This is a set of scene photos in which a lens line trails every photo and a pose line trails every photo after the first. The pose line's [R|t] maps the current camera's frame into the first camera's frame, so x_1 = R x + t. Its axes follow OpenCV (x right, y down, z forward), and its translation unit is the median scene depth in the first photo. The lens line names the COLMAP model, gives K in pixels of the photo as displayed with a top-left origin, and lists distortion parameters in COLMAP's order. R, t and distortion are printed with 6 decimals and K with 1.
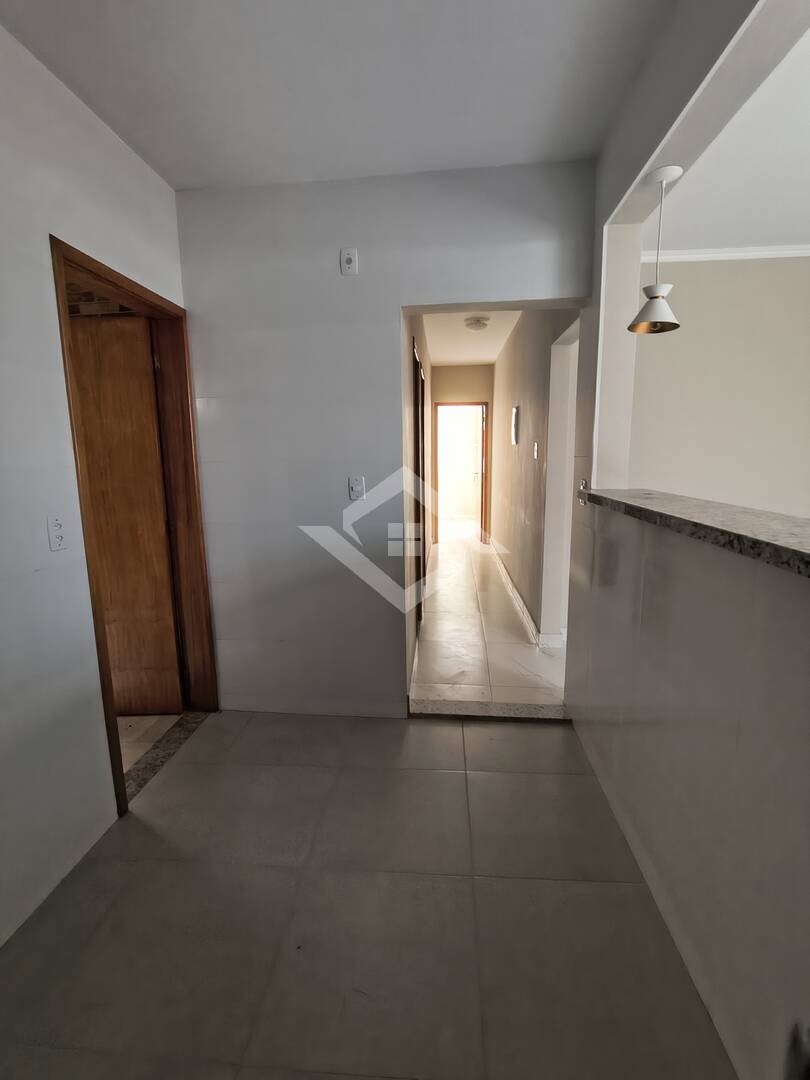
lens RADIAL K [[507.4, 0, 405.7], [0, 507.4, 545.9], [0, 0, 1]] dist [-0.004346, 0.002235]
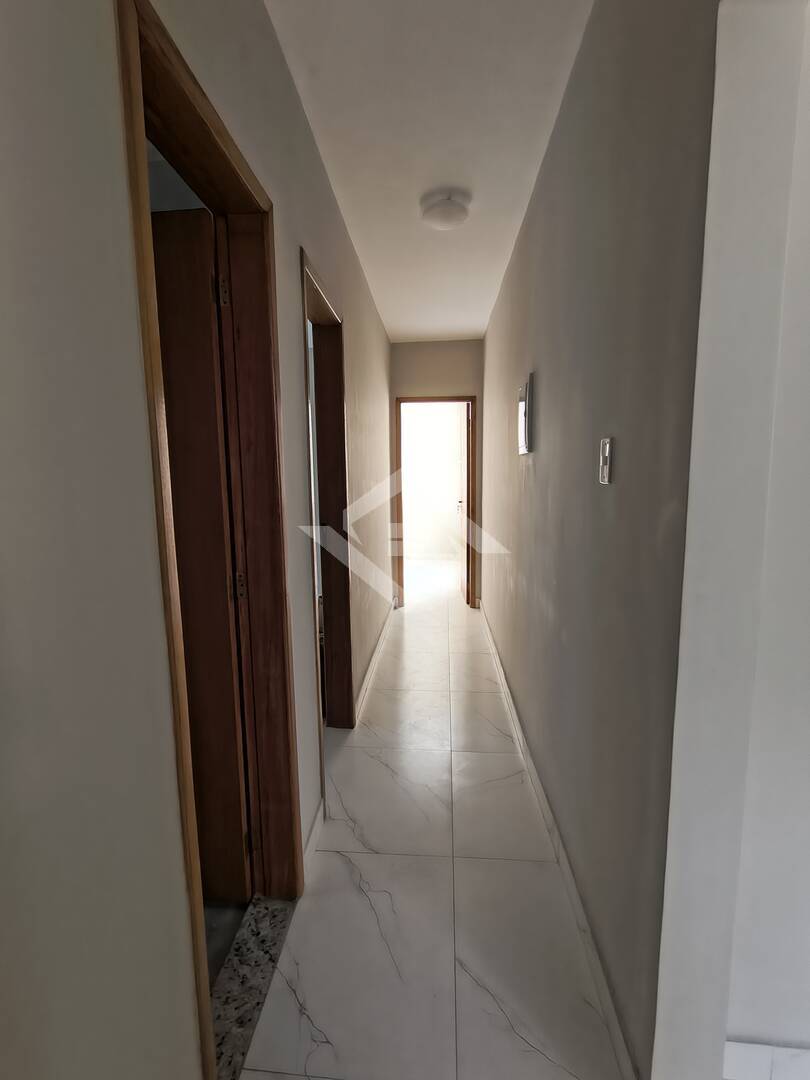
lens RADIAL K [[507.4, 0, 405.7], [0, 507.4, 545.9], [0, 0, 1]] dist [-0.004346, 0.002235]
pose [[0.999896, -0.003442, 0.014036, 0.061327], [0.004013, 0.999156, -0.040870, -0.060862], [-0.013884, 0.040922, 0.999066, 0.344971]]
